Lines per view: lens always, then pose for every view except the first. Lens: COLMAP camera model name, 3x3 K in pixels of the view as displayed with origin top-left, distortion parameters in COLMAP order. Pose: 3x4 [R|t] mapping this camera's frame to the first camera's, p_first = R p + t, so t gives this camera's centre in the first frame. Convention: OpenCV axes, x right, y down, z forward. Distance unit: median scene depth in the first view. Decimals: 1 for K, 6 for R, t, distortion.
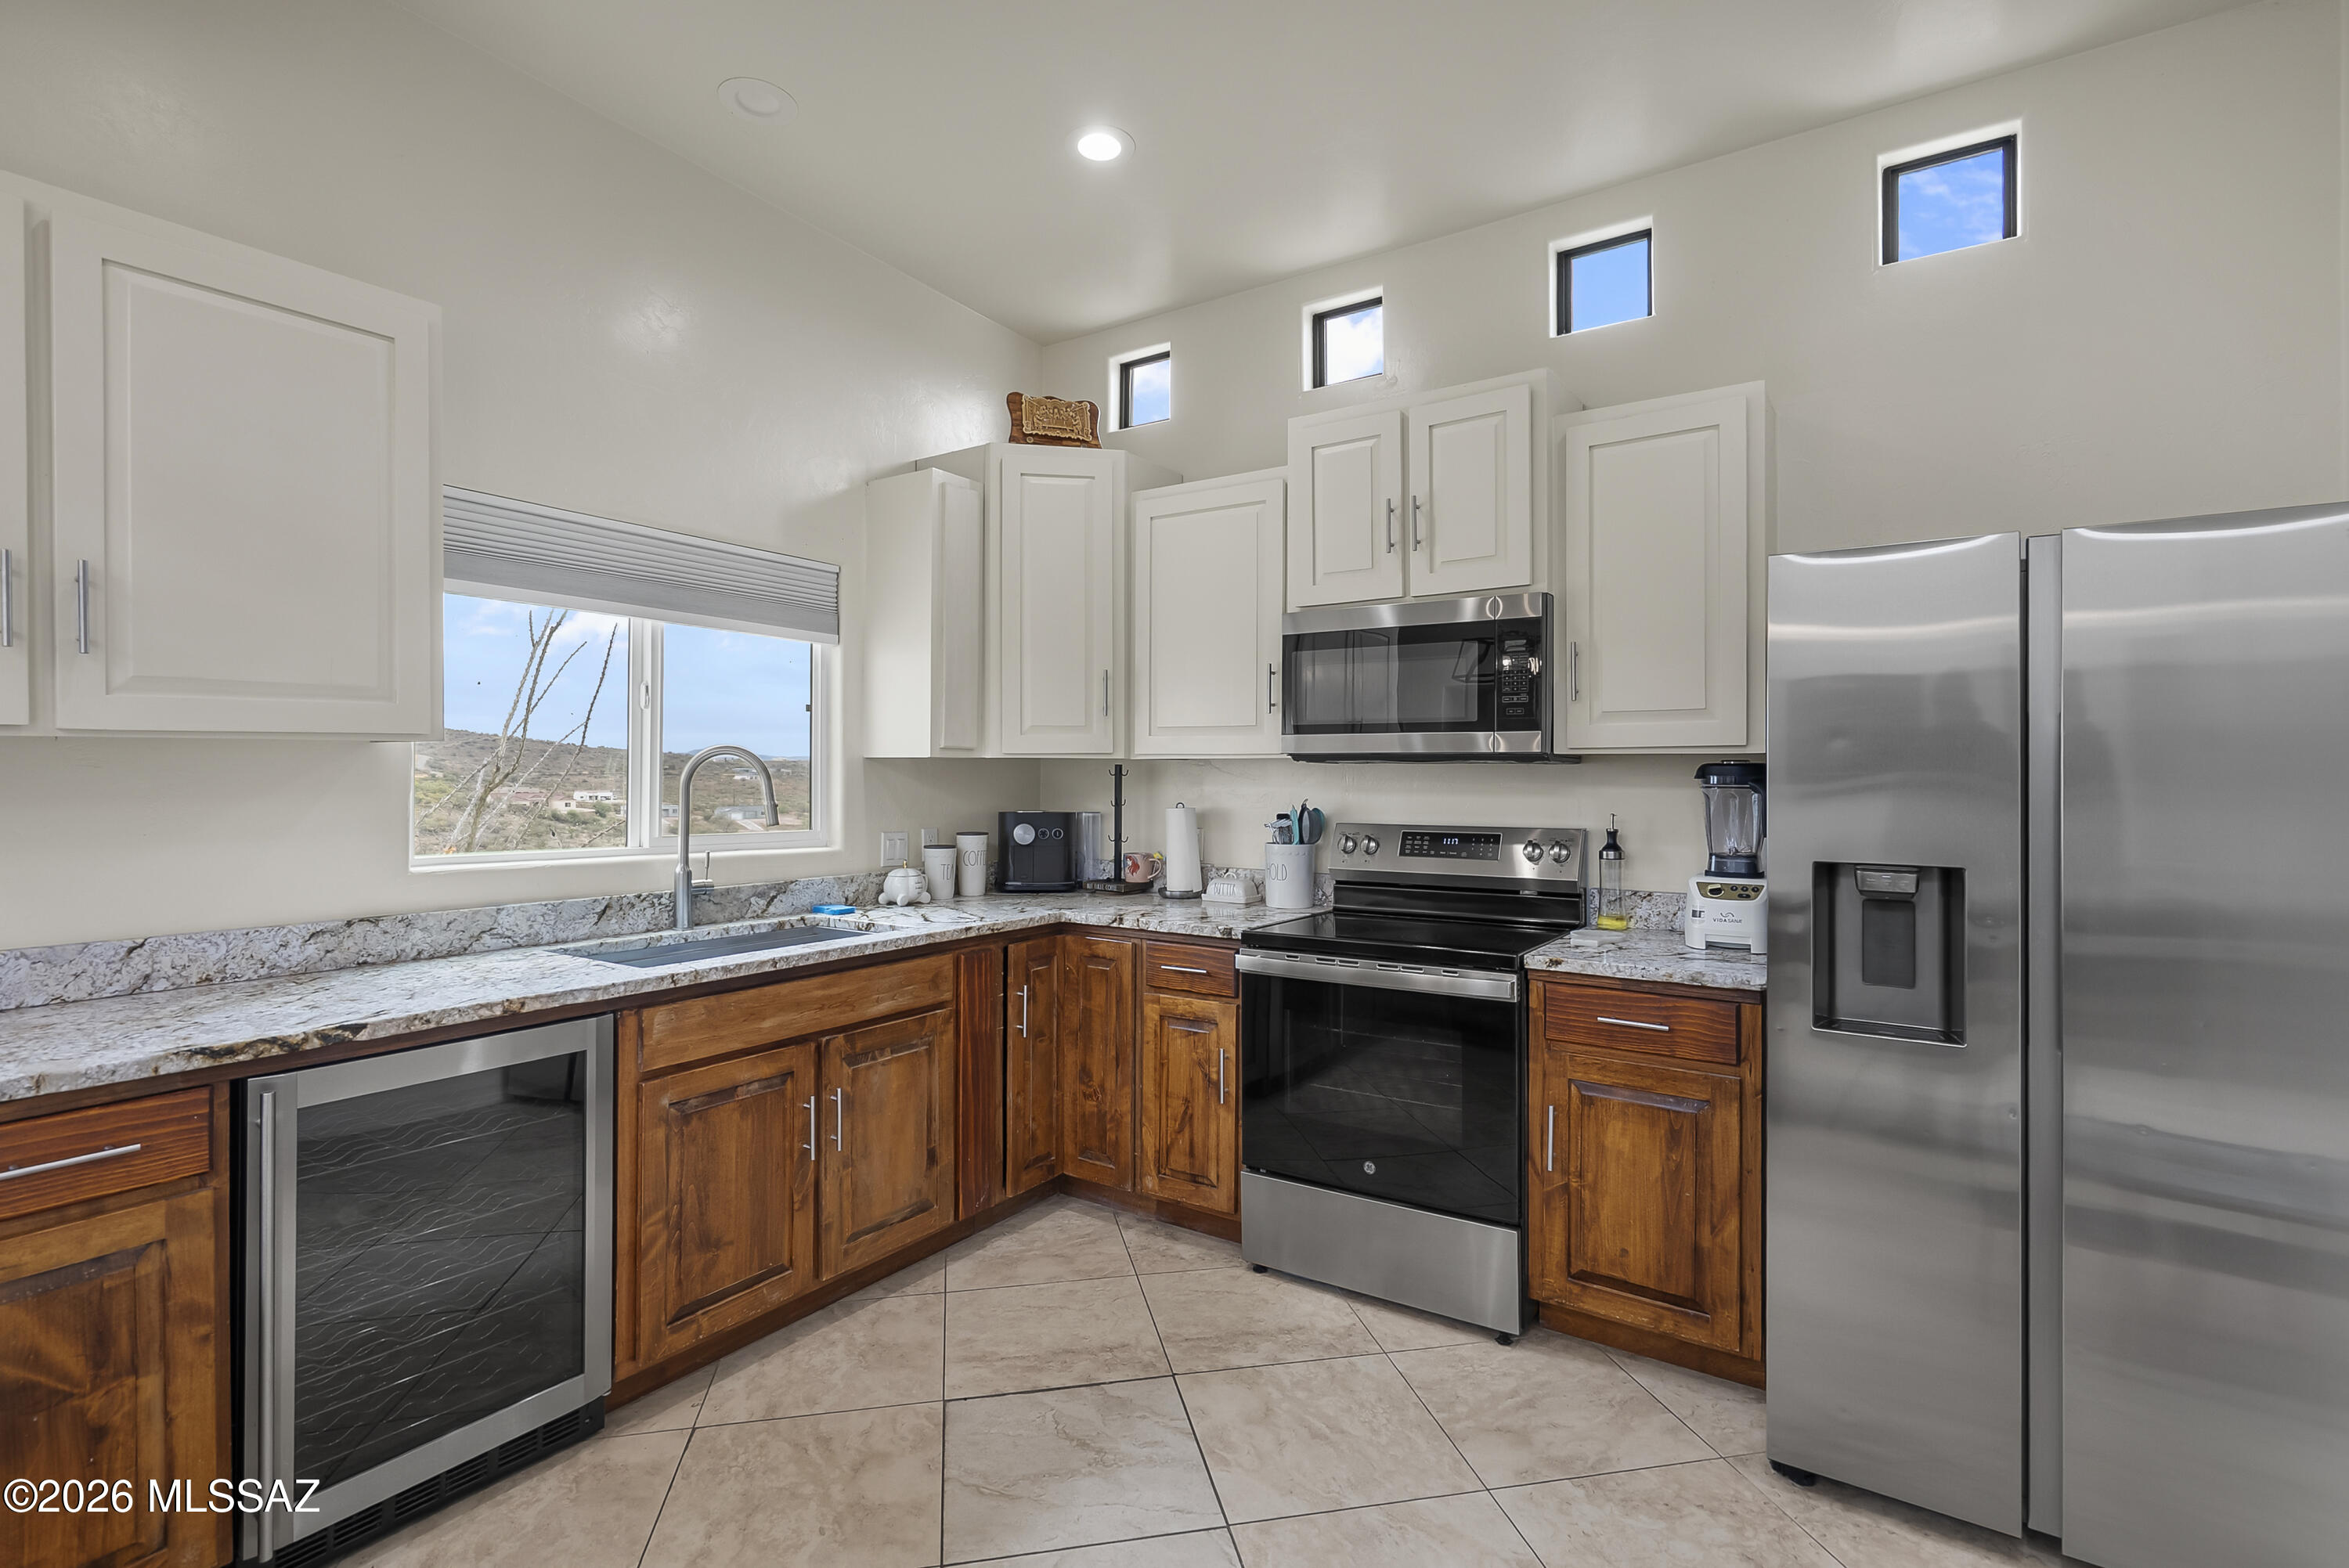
lens RADIAL K [[1091.3, 0, 1196.1], [0, 1091.3, 768.5], [0, 0, 1]] dist [-0.009840, 0.003523]
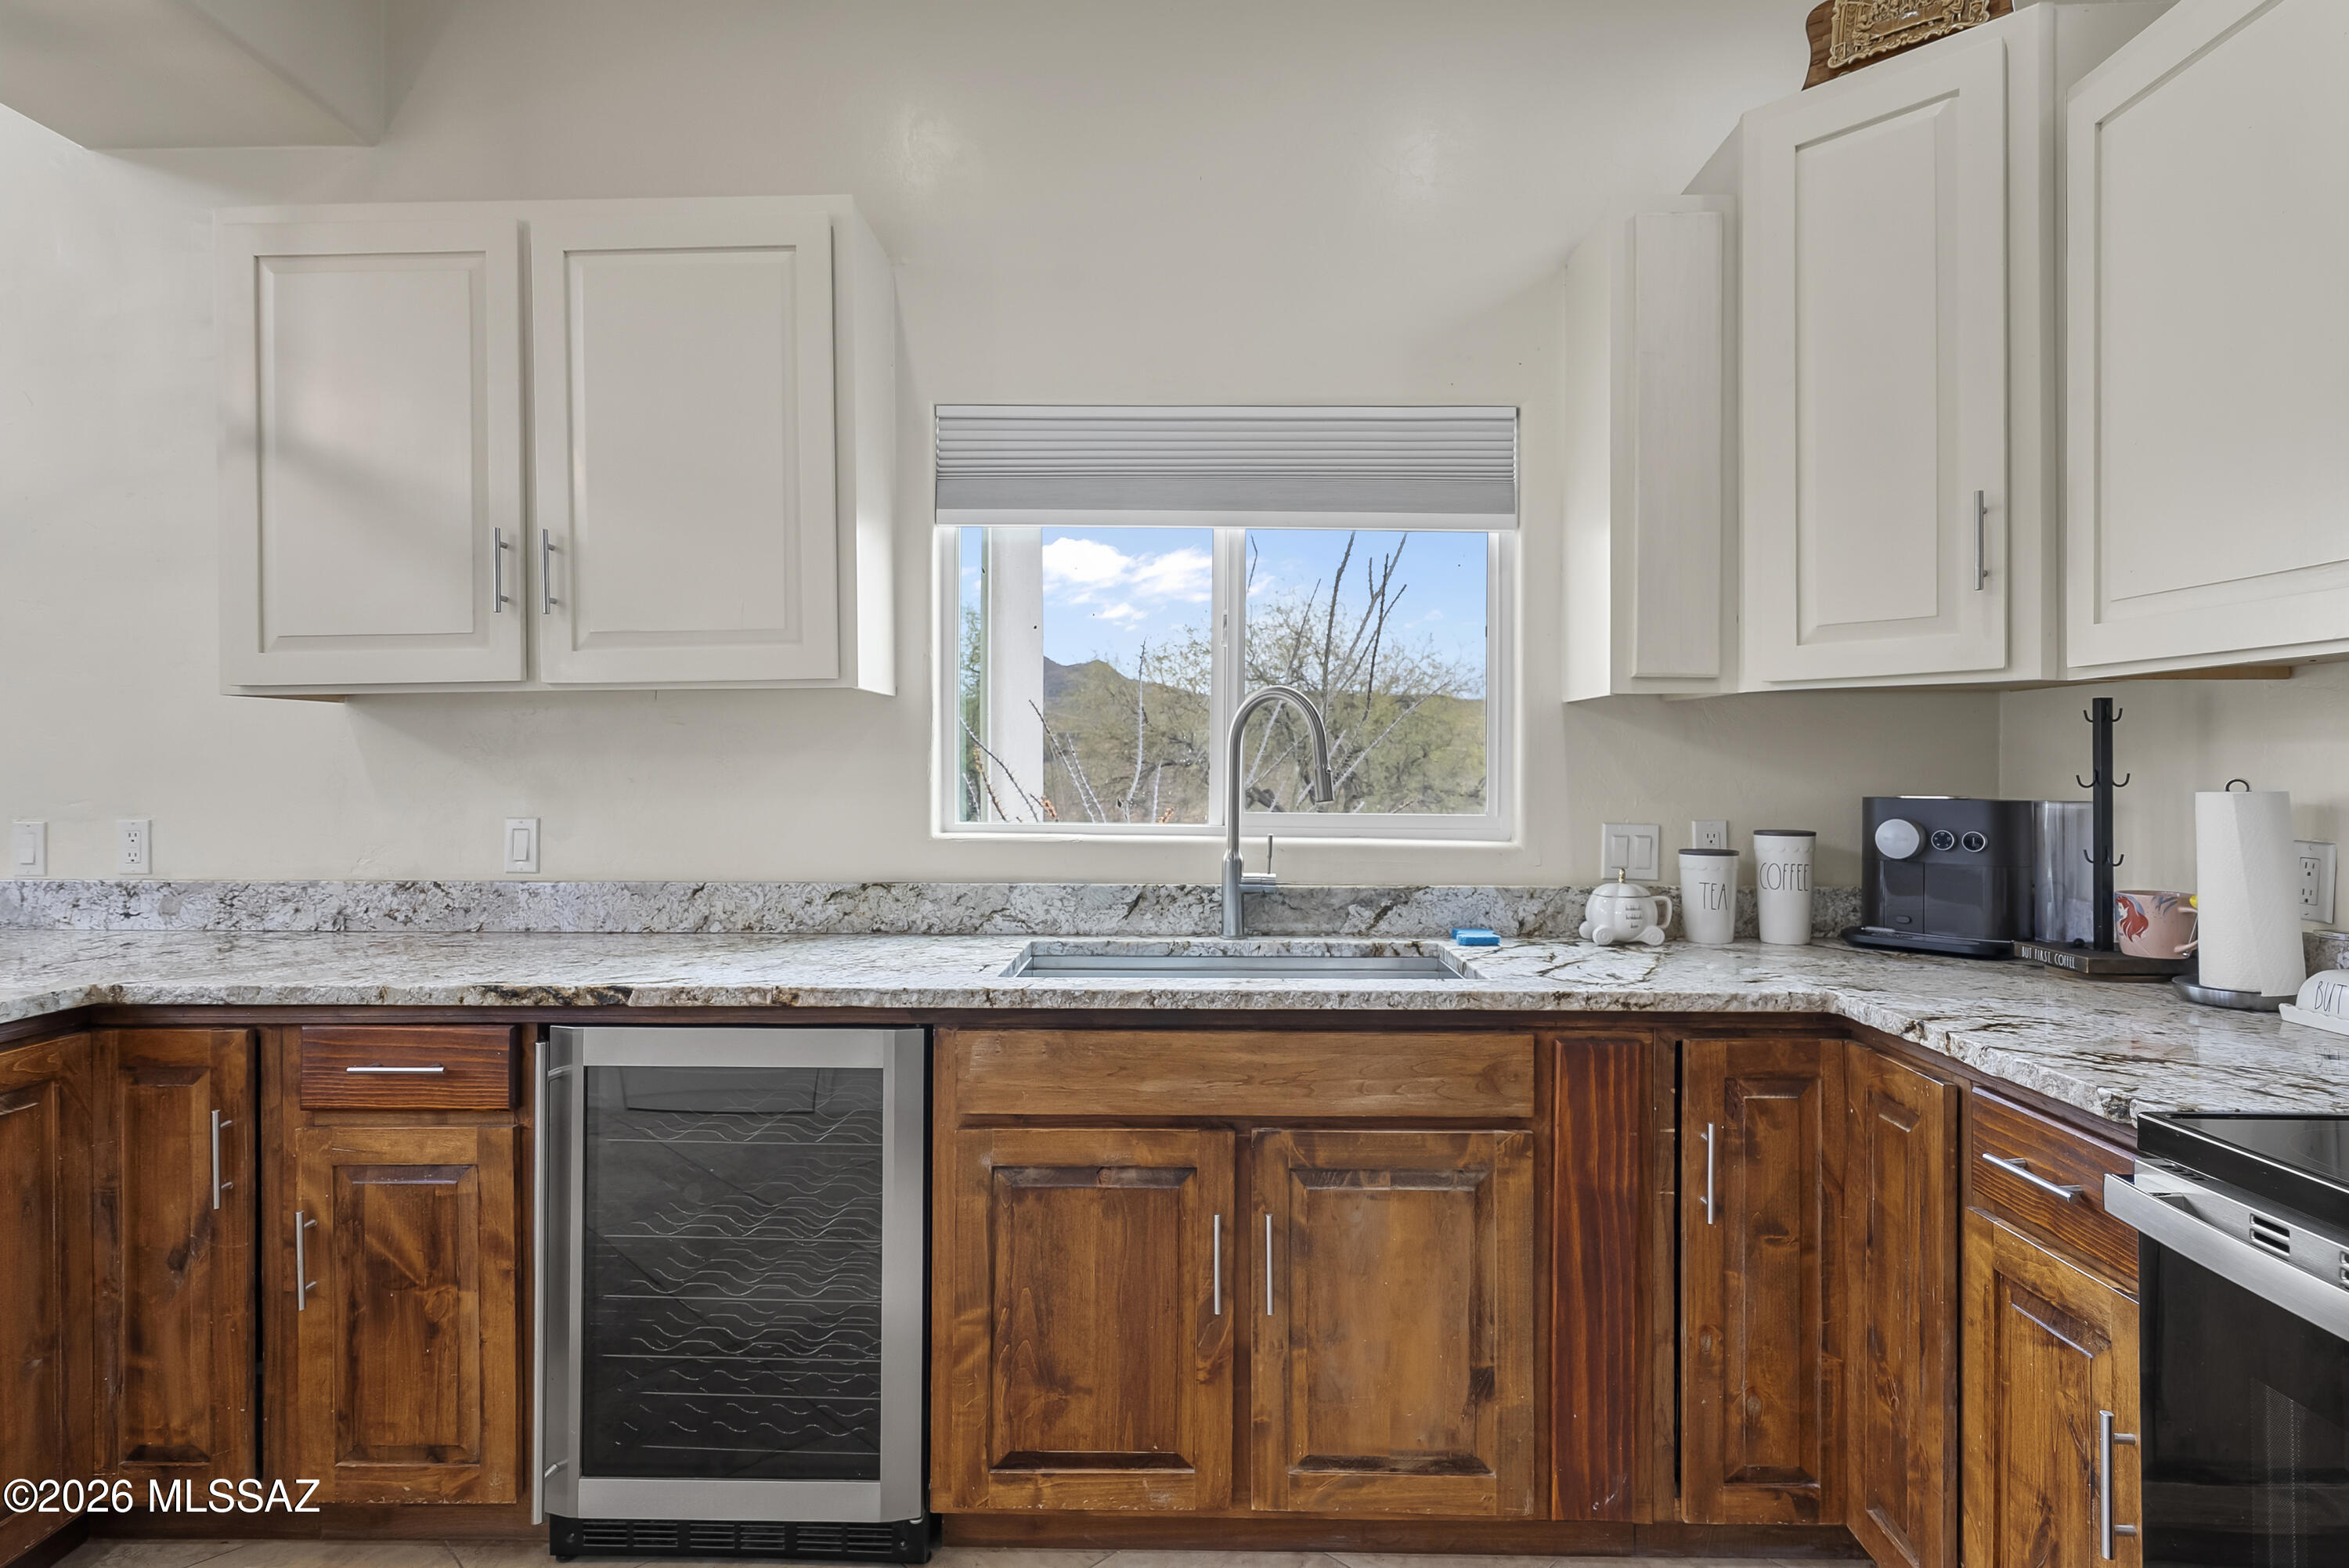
lens RADIAL K [[1261.6, 0, 1158.1], [0, 1261.6, 765.7], [0, 0, 1]] dist [0.000668, 0.001950]
pose [[0.526970, -0.003612, -0.849876, 0.239179], [0.005798, 0.999983, -0.000655, 0.032109], [0.849864, -0.004583, 0.526982, 0.521886]]
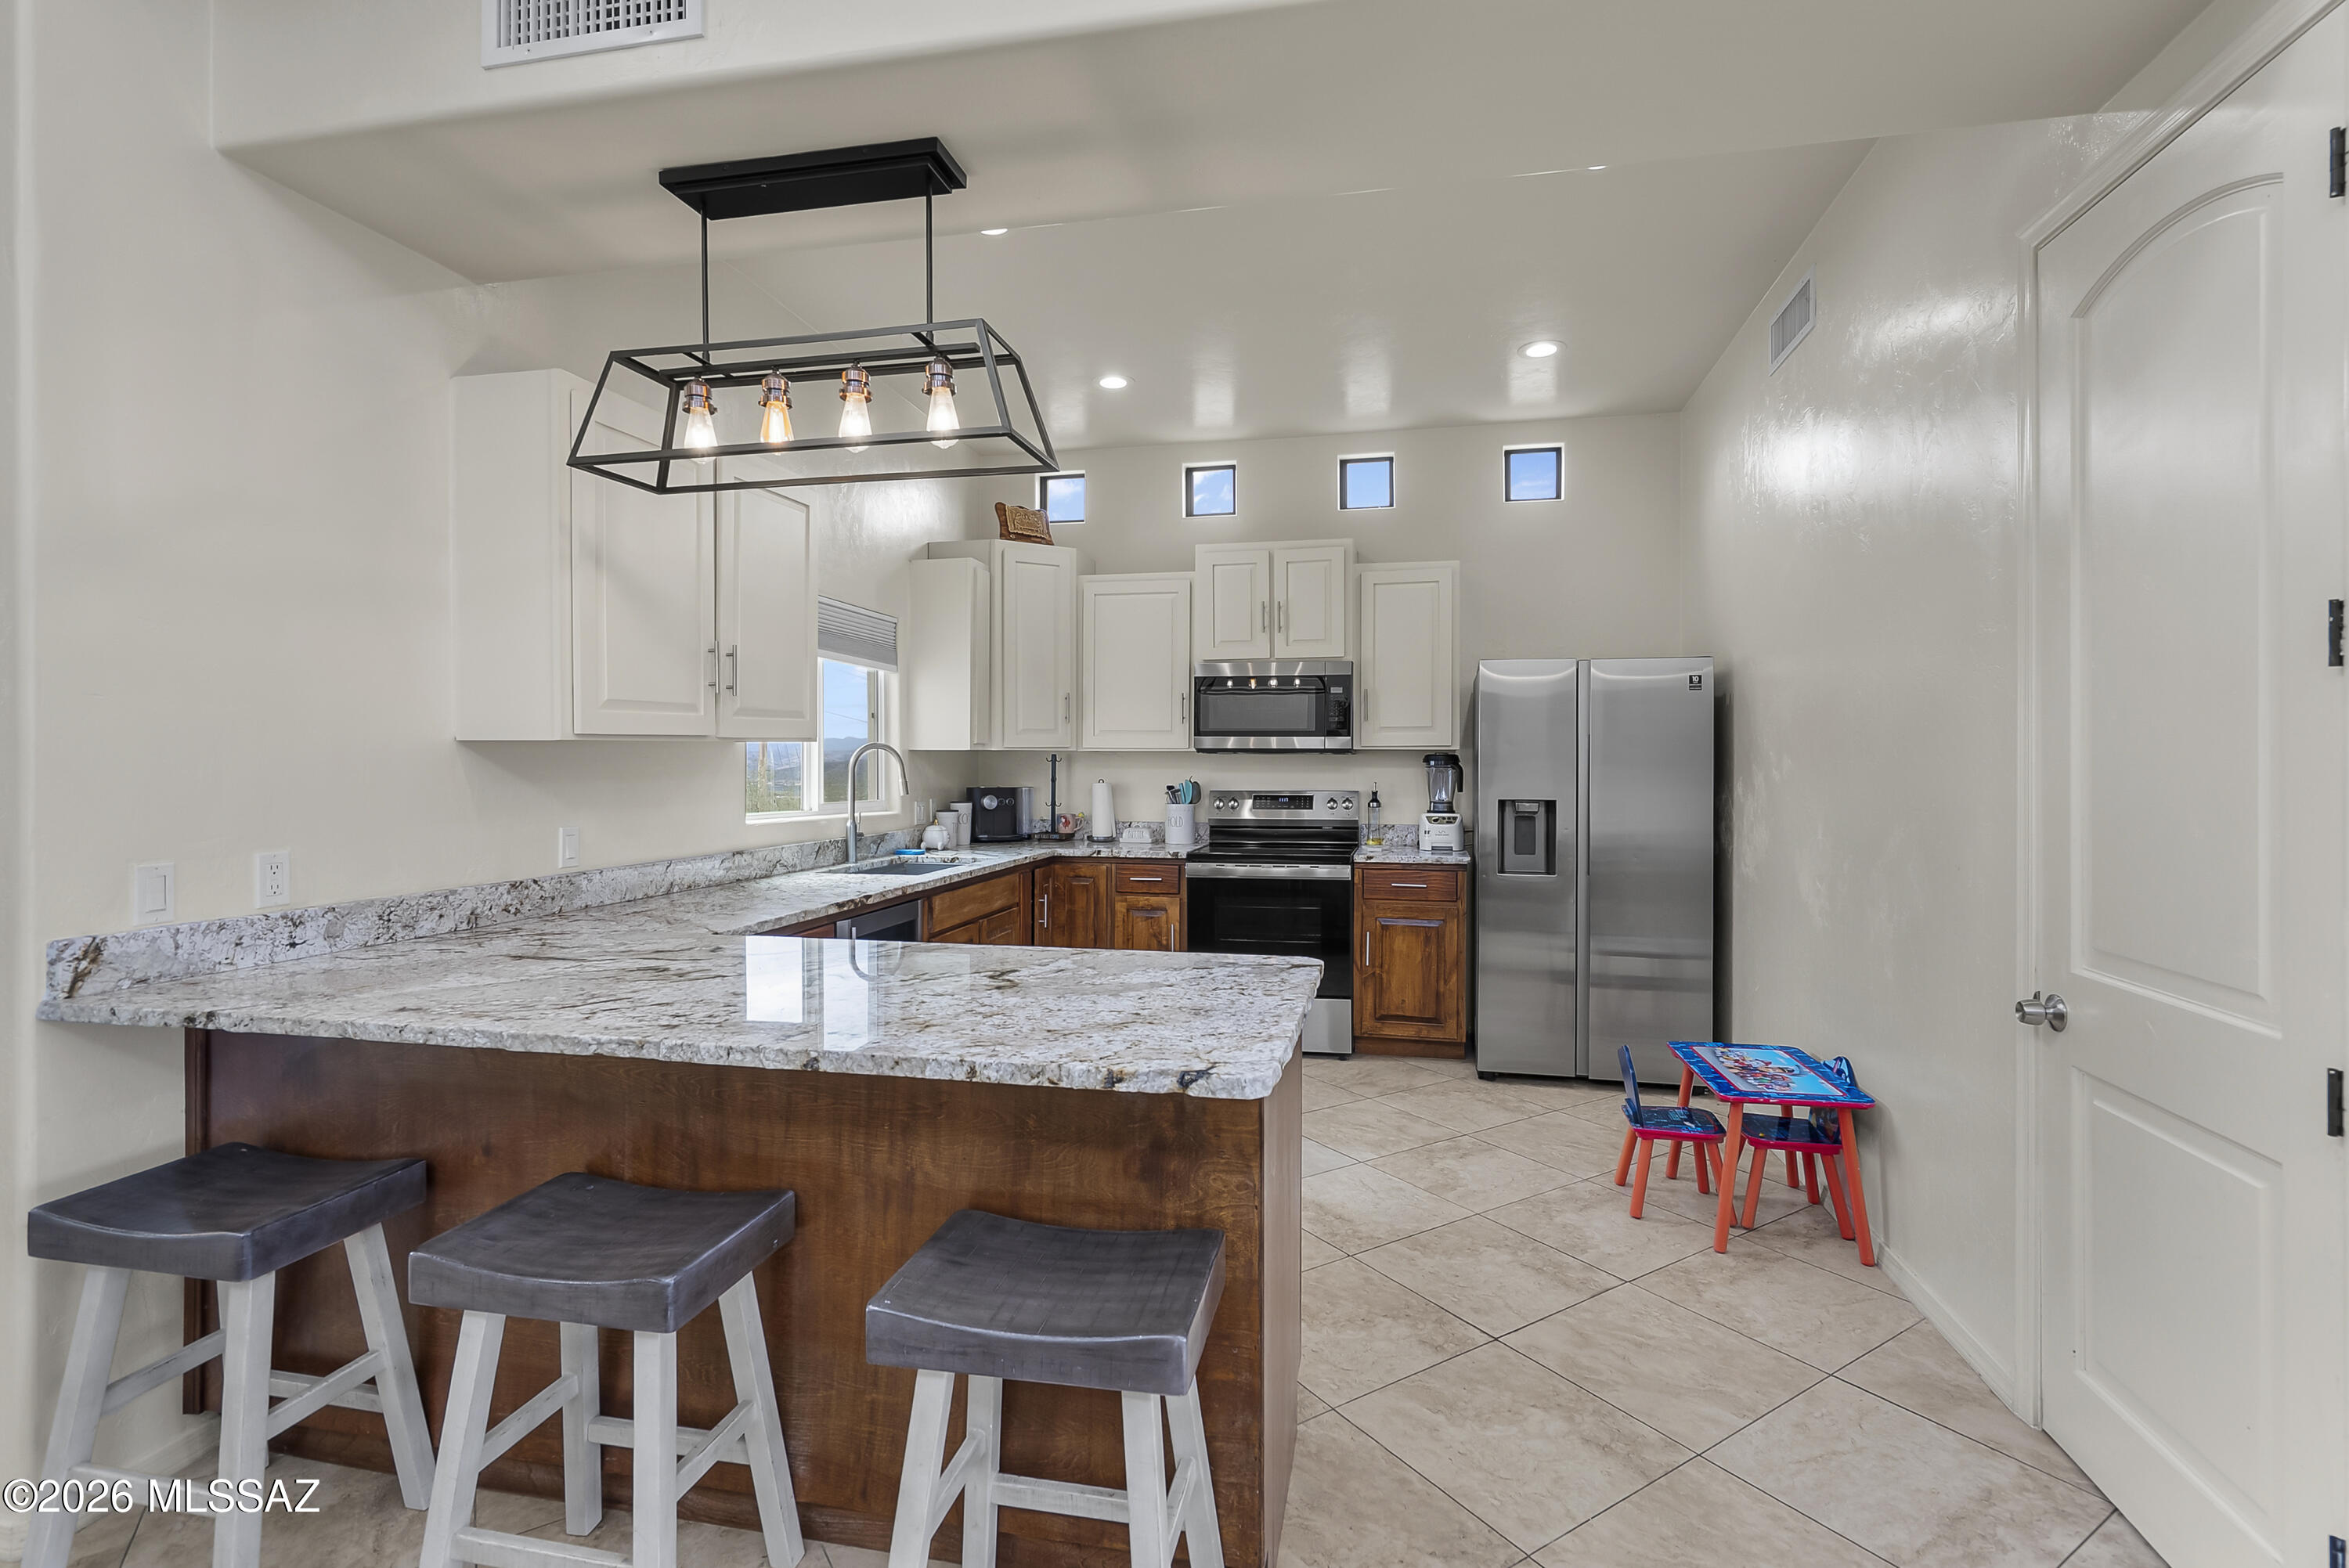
lens RADIAL K [[1091.3, 0, 1167.6], [0, 1091.3, 778.7], [0, 0, 1]] dist [-0.009840, 0.003523]
pose [[0.934284, -0.007978, 0.356441, -0.624818], [0.000360, 0.999770, 0.021434, -0.003447], [-0.356530, -0.019897, 0.934072, -0.610190]]
